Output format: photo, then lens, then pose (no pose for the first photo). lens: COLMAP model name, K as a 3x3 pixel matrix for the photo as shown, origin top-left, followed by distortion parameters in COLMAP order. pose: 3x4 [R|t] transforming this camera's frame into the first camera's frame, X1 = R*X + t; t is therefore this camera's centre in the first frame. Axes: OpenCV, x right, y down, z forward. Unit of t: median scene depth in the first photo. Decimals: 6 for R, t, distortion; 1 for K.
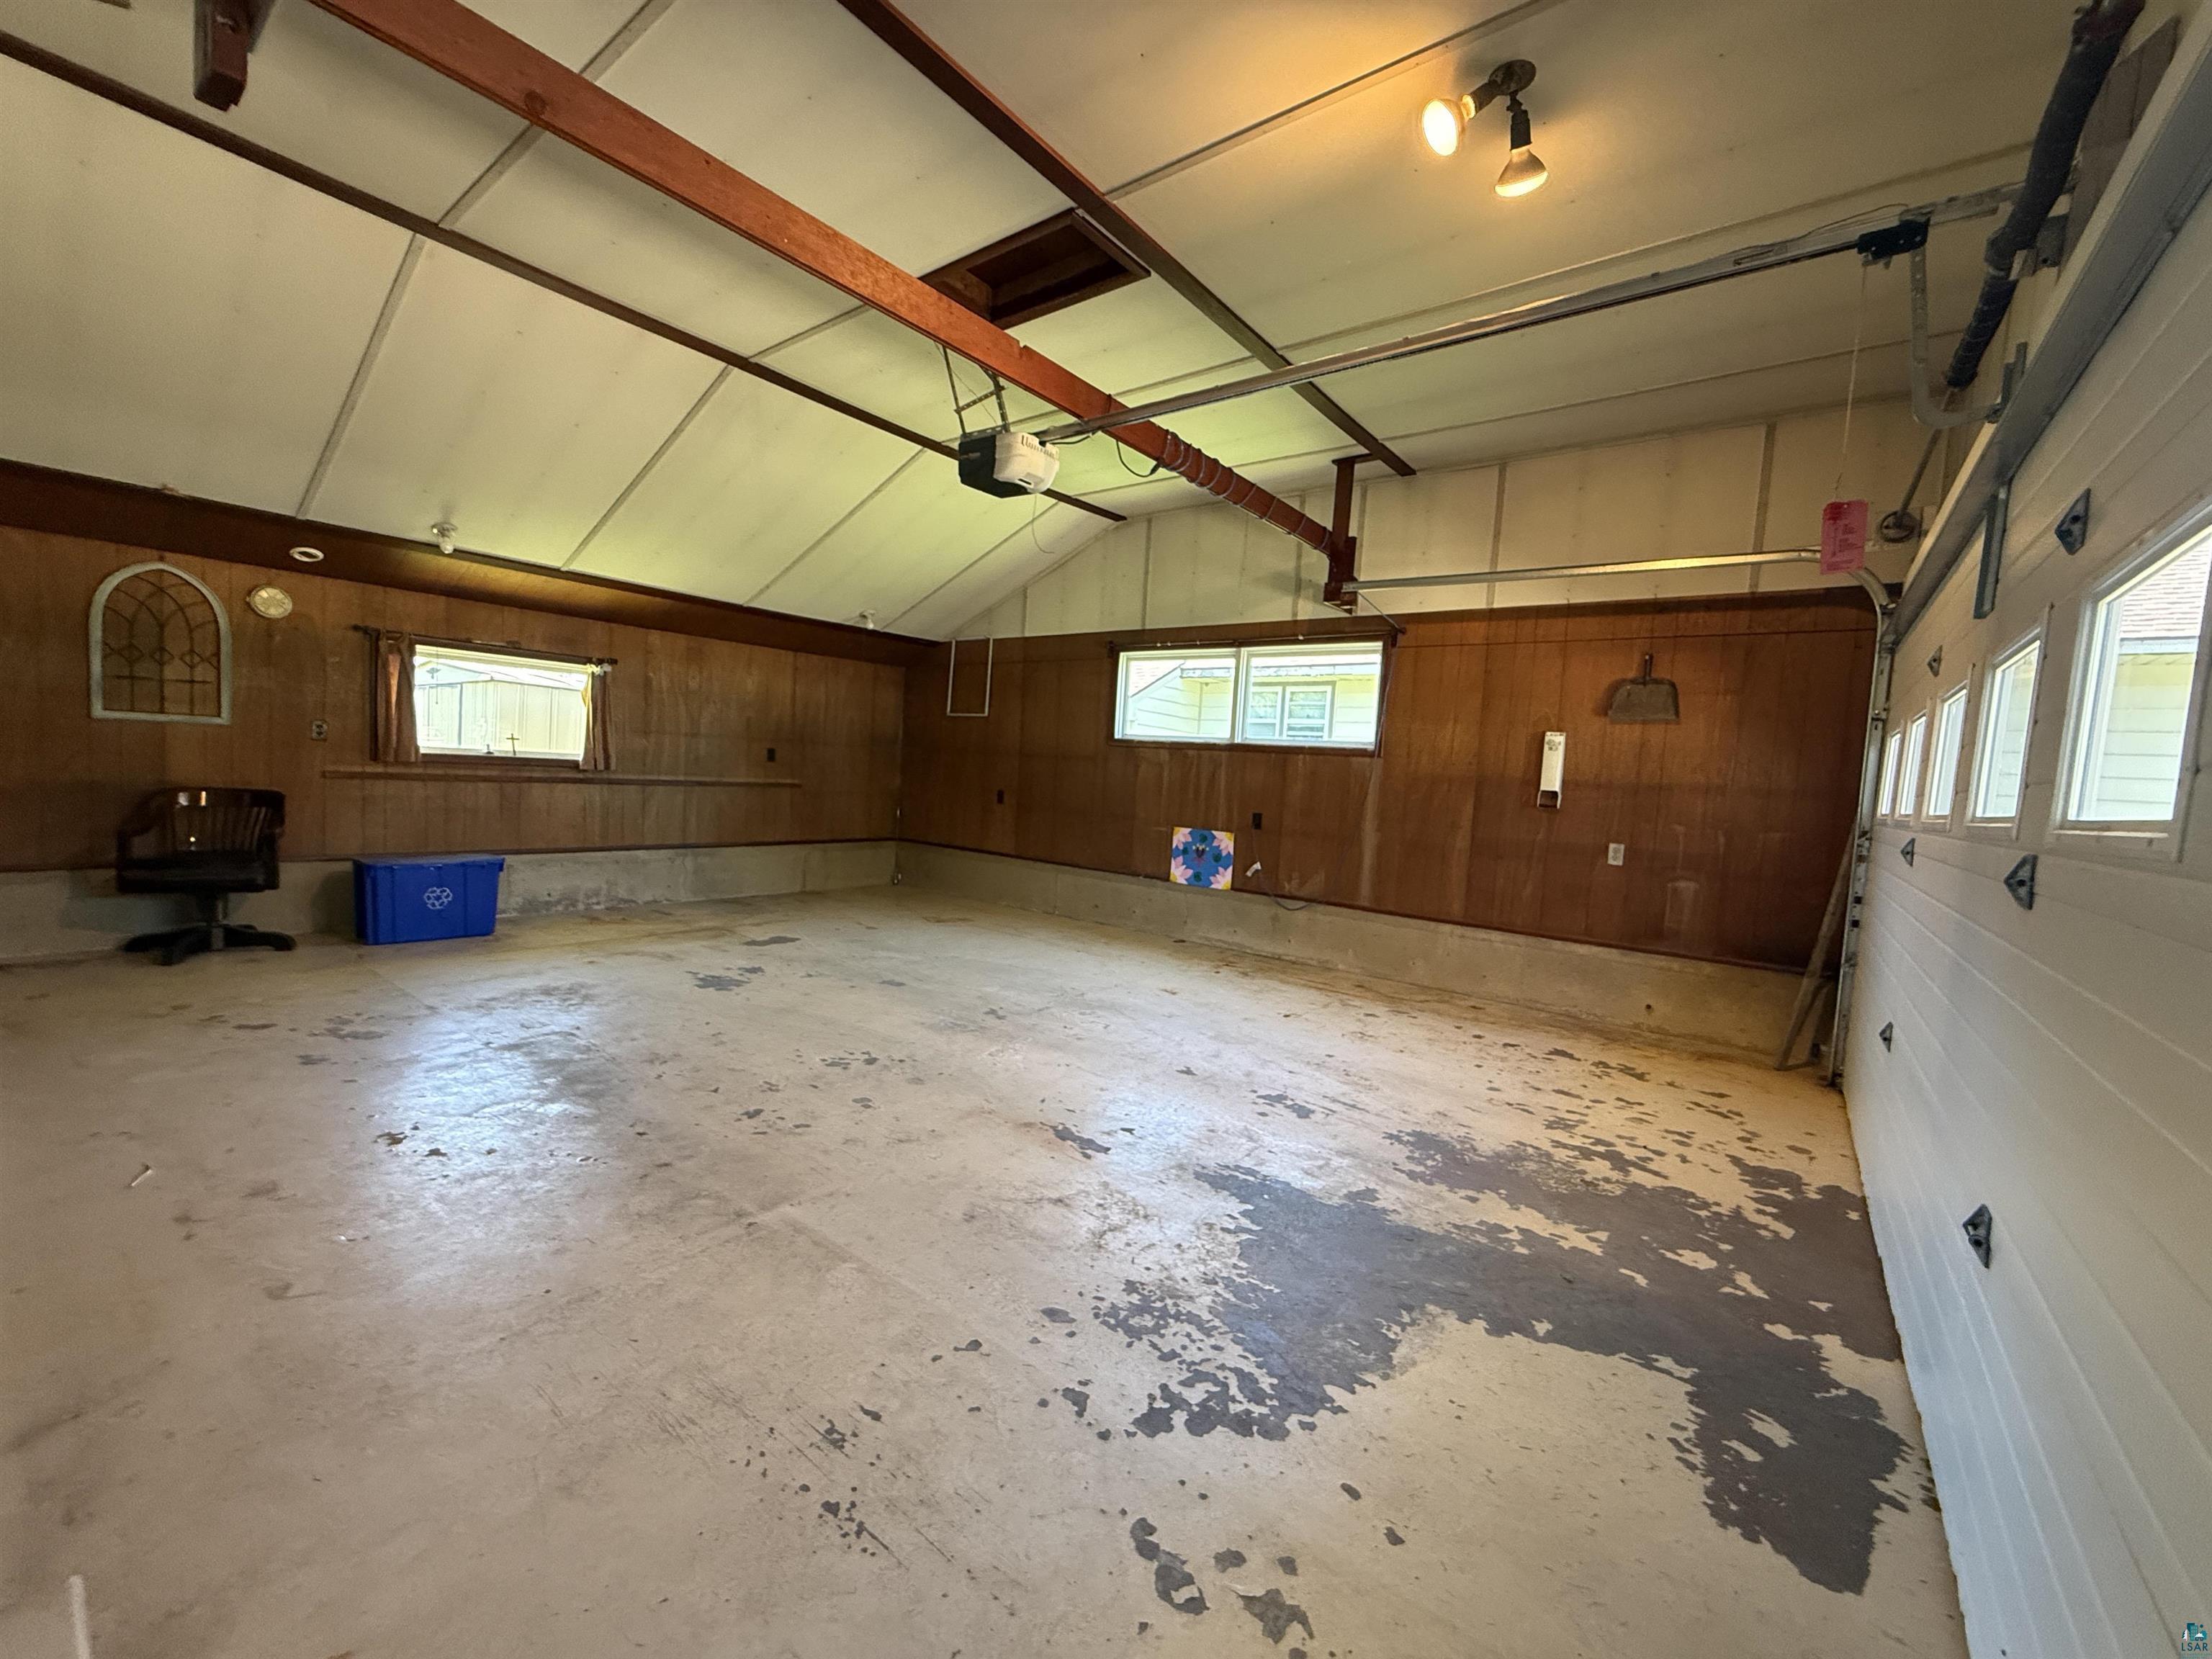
lens RADIAL K [[883.6, 0, 1099.0], [0, 883.6, 832.0], [0, 0, 1]] dist [-0.000467, -0.000035]
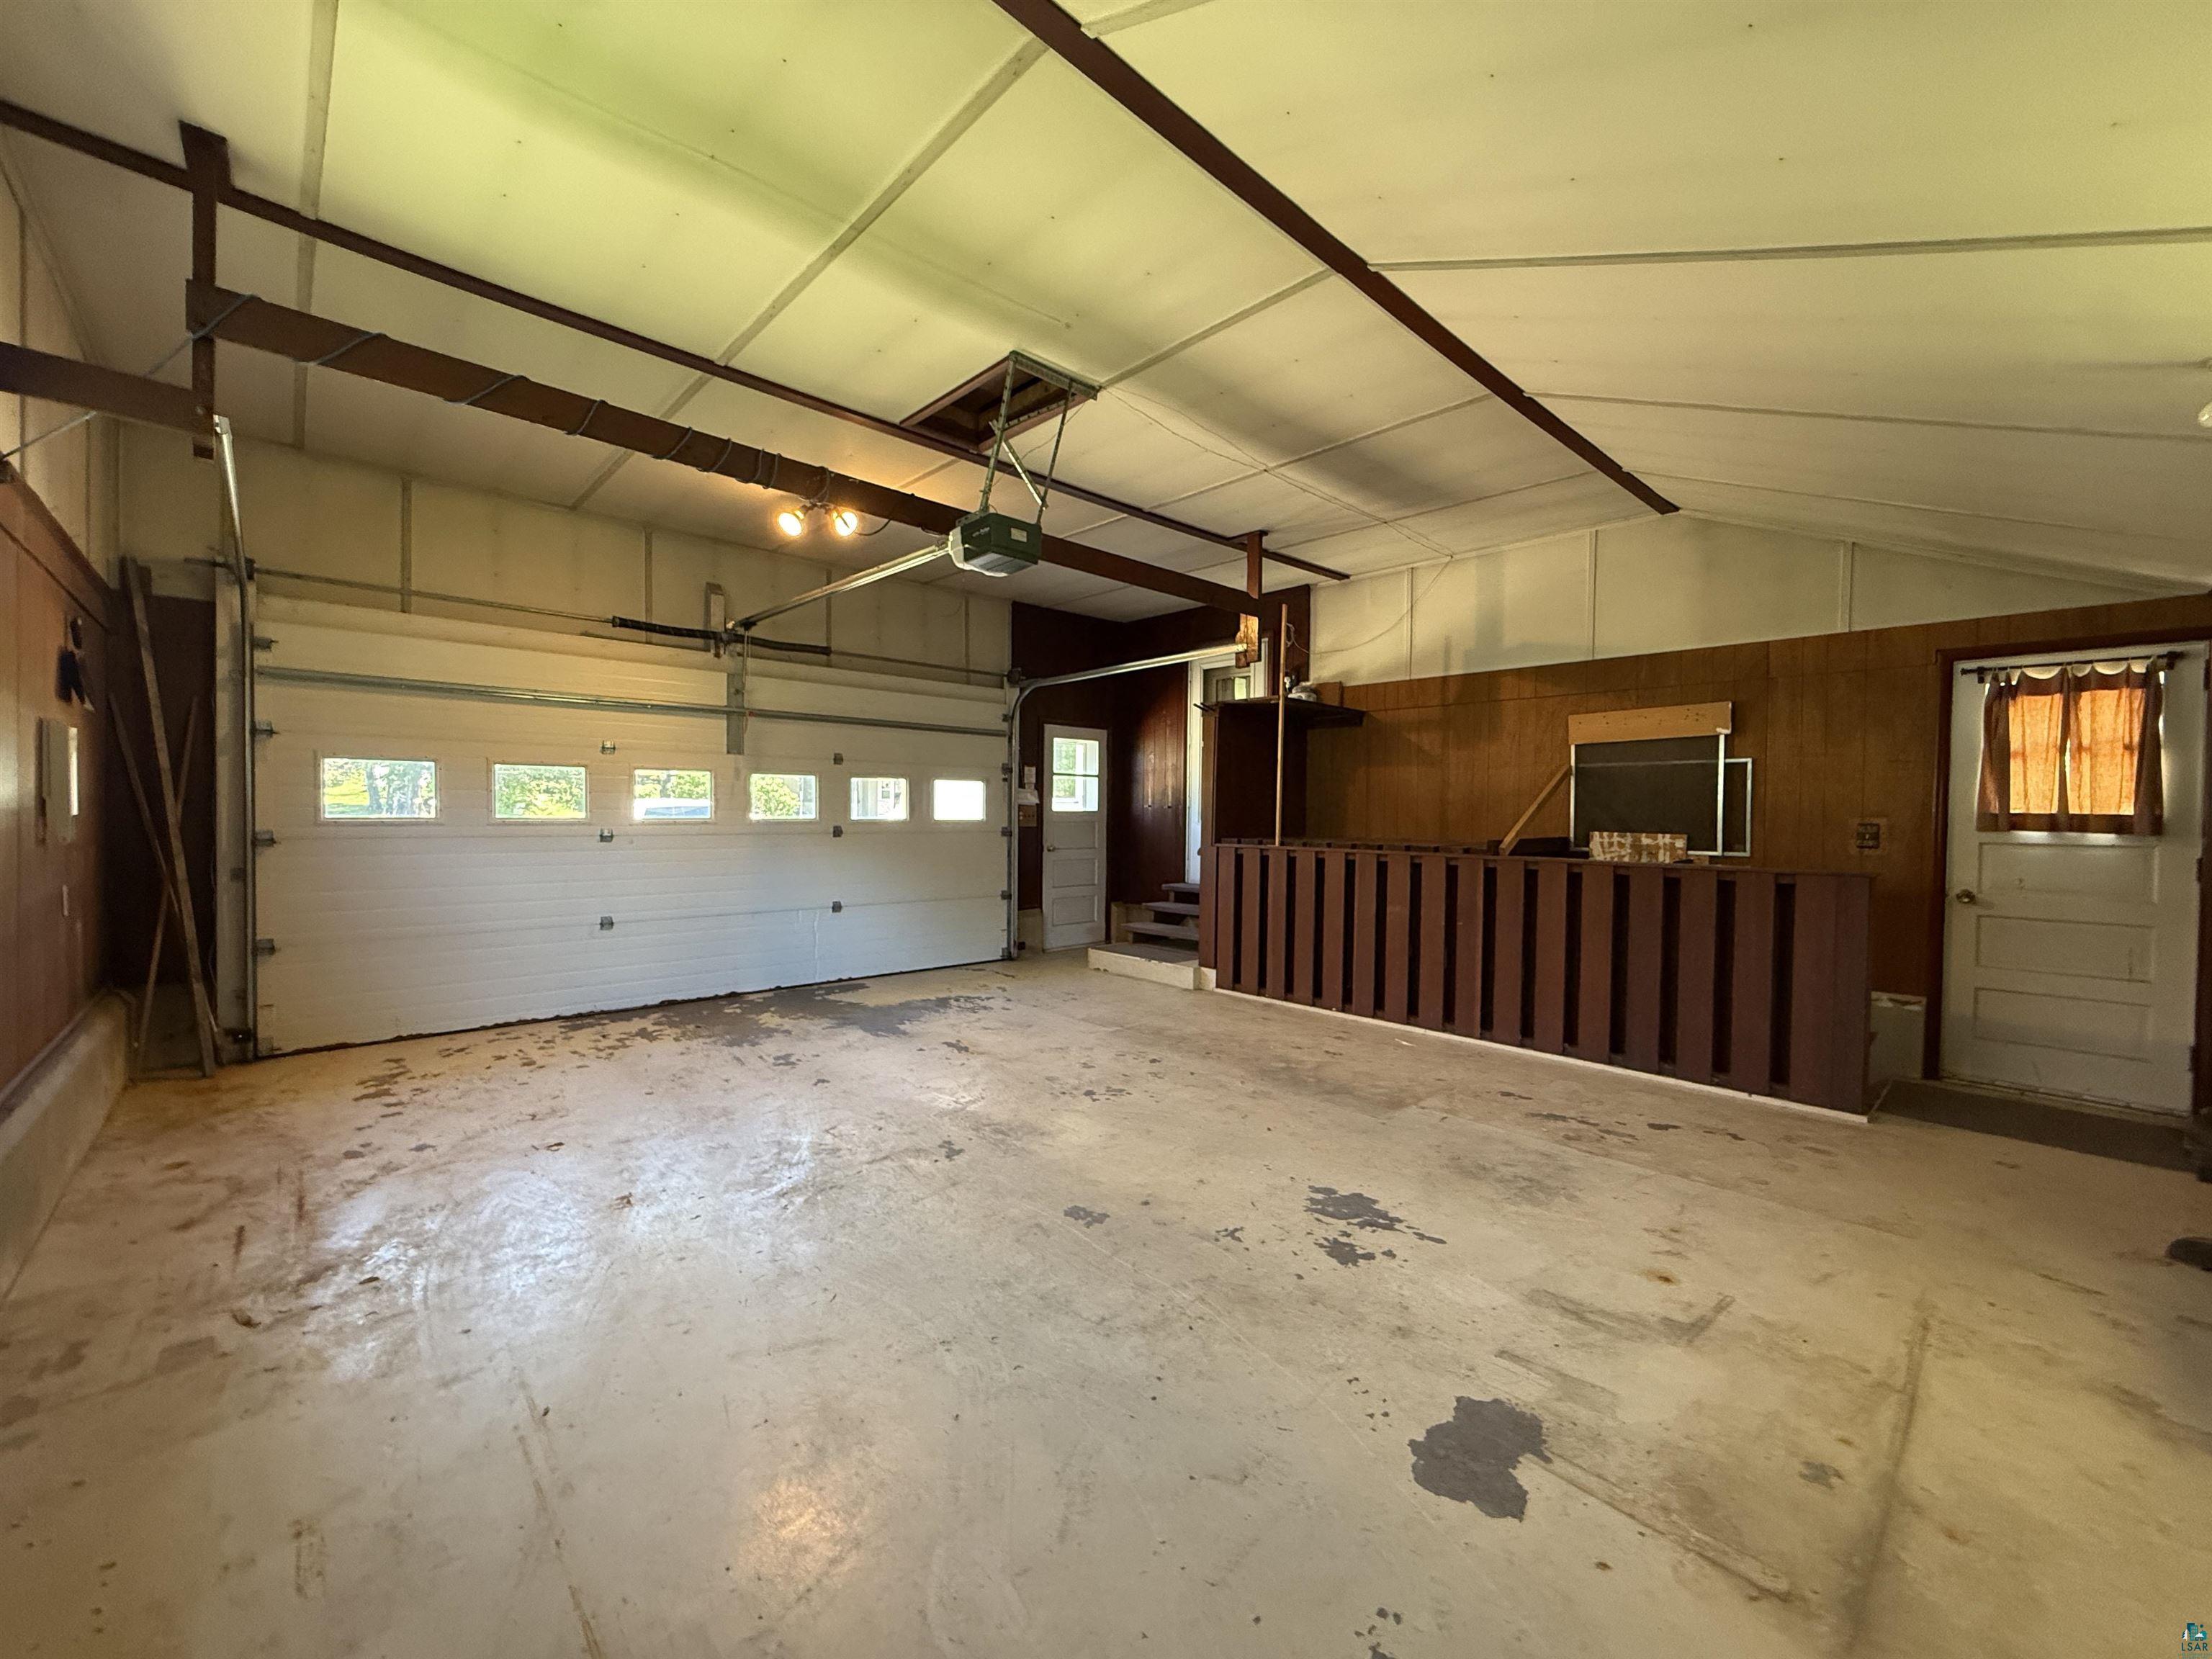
lens RADIAL K [[883.6, 0, 1105.5], [0, 883.6, 829.5], [0, 0, 1]] dist [-0.000467, -0.000035]
pose [[-0.986030, -0.073150, 0.149643, -0.415588], [-0.058509, 0.993264, 0.100013, -0.193747], [-0.155951, 0.089861, -0.983669, 2.047341]]
